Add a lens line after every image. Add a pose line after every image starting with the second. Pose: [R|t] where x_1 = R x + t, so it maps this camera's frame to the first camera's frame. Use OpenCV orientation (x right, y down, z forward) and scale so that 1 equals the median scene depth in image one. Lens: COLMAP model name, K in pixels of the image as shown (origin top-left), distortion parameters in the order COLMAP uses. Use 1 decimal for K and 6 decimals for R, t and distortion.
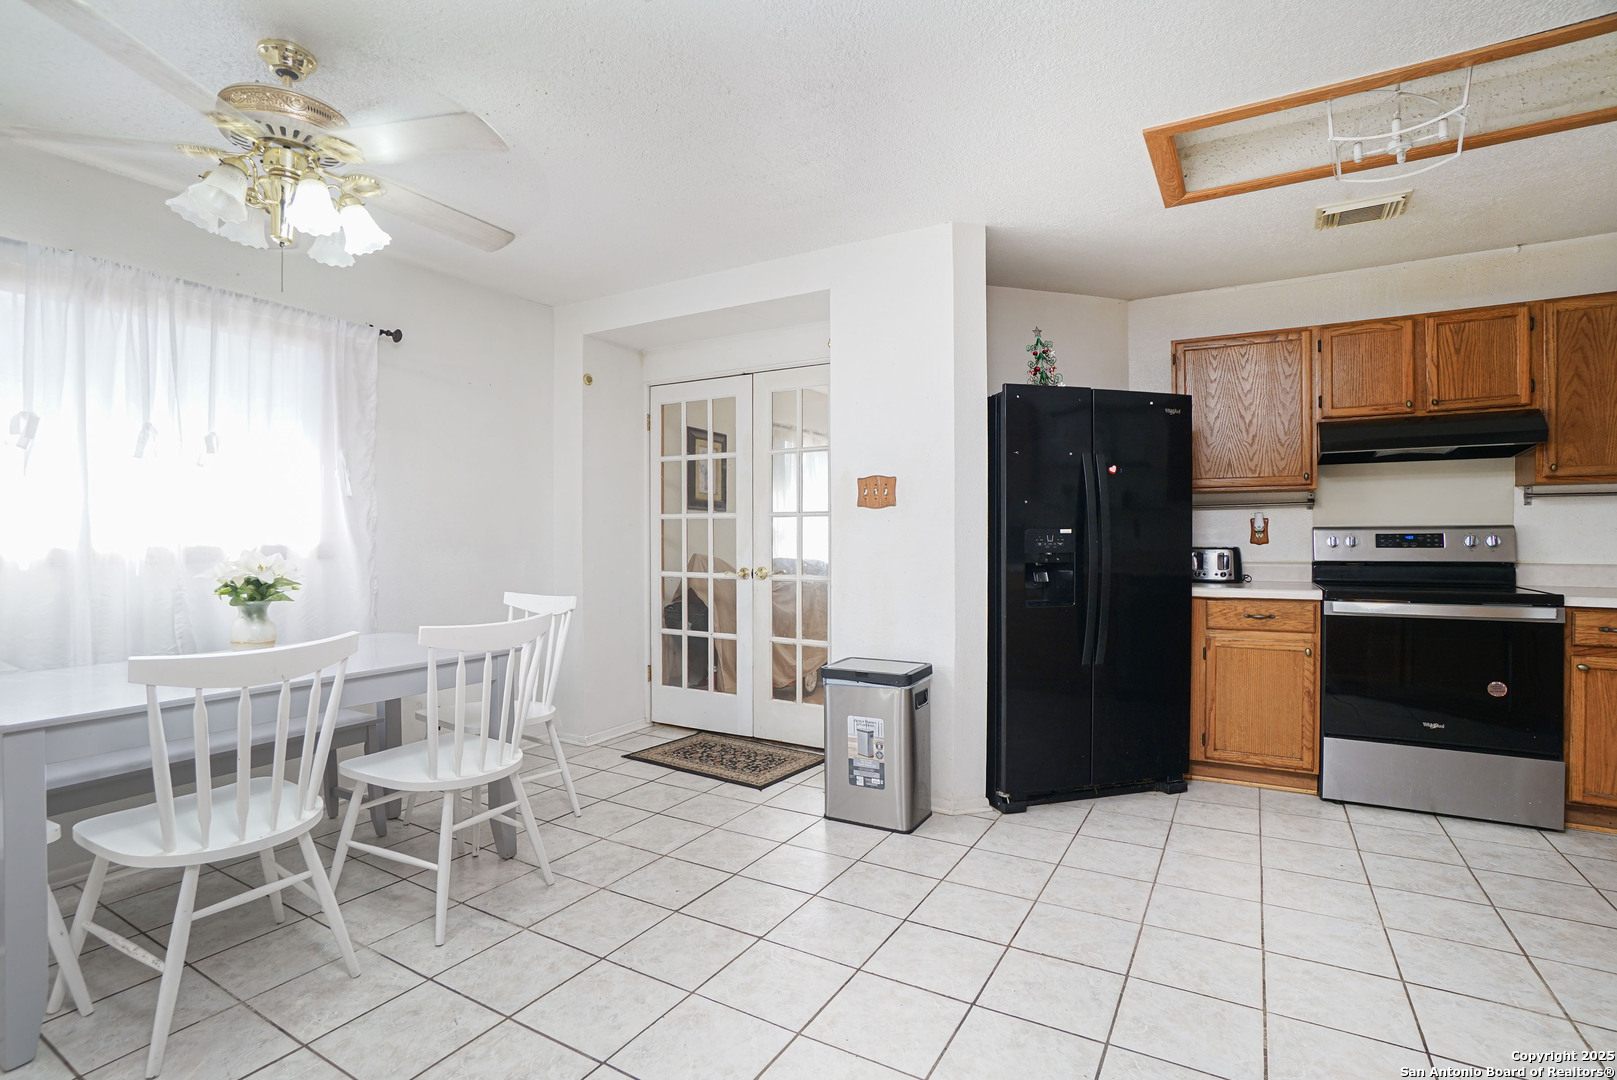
lens RADIAL K [[762.6, 0, 808.5], [0, 762.6, 540.0], [0, 0, 1]] dist [-0.058524, 0.000376]
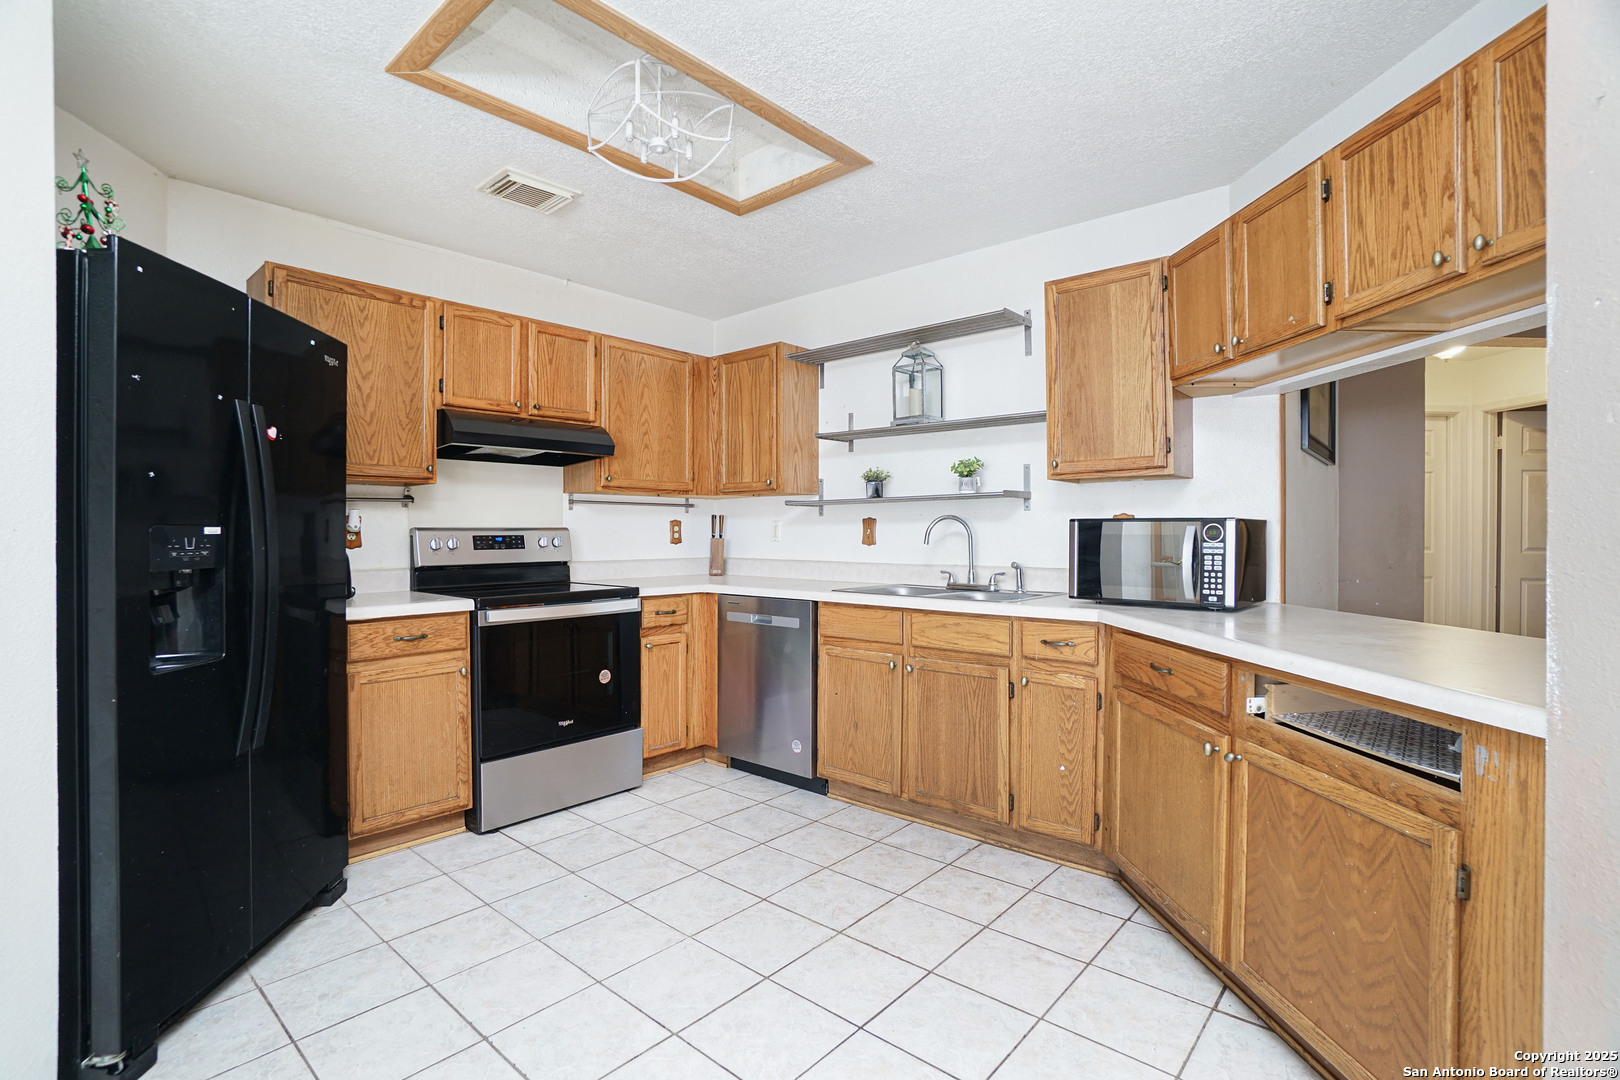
lens RADIAL K [[764.0, 0, 810.0], [0, 764.0, 540.0], [0, 0, 1]] dist [-0.058524, 0.000376]
pose [[0.185062, -0.004810, 0.982715, -0.113737], [0.006880, 0.999970, 0.003599, -0.003340], [-0.982703, 0.006095, 0.185090, 0.427691]]
